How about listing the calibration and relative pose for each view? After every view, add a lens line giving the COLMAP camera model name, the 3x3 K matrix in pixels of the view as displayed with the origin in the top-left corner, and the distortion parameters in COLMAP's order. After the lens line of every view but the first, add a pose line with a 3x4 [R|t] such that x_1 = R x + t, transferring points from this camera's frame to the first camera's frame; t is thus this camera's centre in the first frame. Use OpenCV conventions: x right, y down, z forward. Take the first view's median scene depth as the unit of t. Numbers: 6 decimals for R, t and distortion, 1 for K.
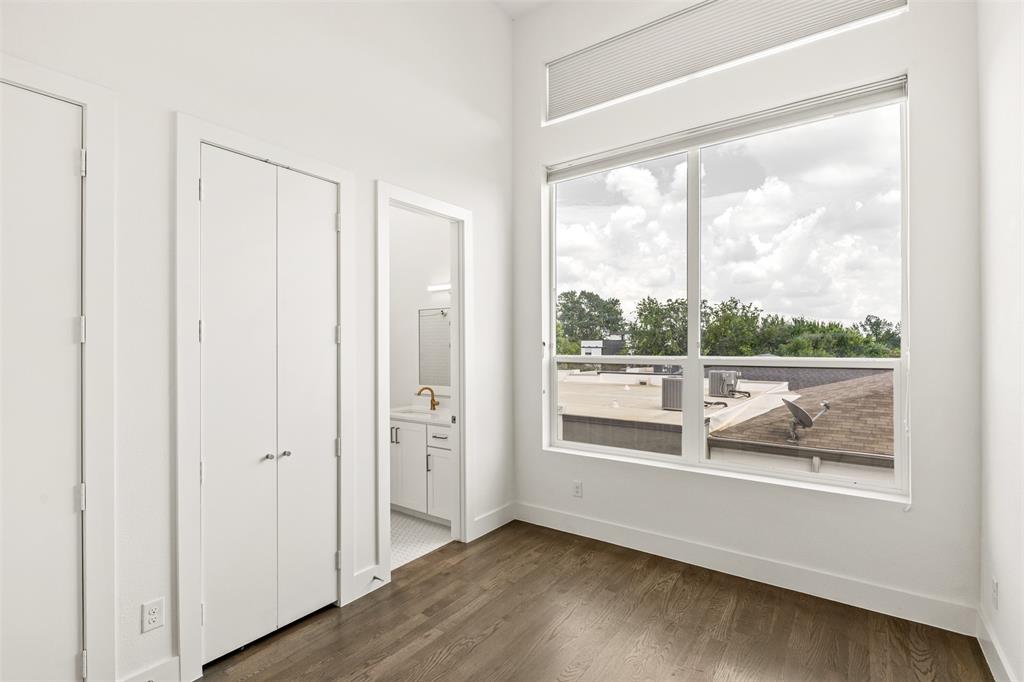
lens RADIAL K [[476.8, 0, 515.6], [0, 476.8, 346.4], [0, 0, 1]] dist [-0.001329, -0.002179]
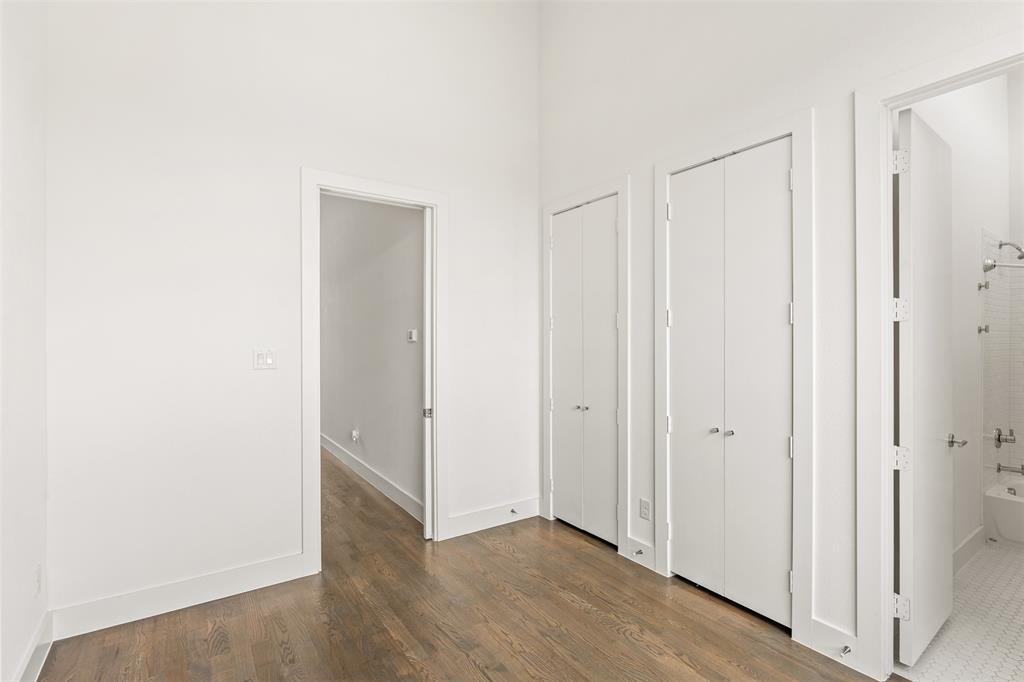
lens RADIAL K [[476.8, 0, 515.3], [0, 476.8, 338.2], [0, 0, 1]] dist [-0.001329, -0.002179]
pose [[-0.331207, 0.003148, -0.943553, 0.651929], [0.001557, 0.999995, 0.002790, 0.017264], [0.943557, -0.000545, -0.331210, 0.918139]]
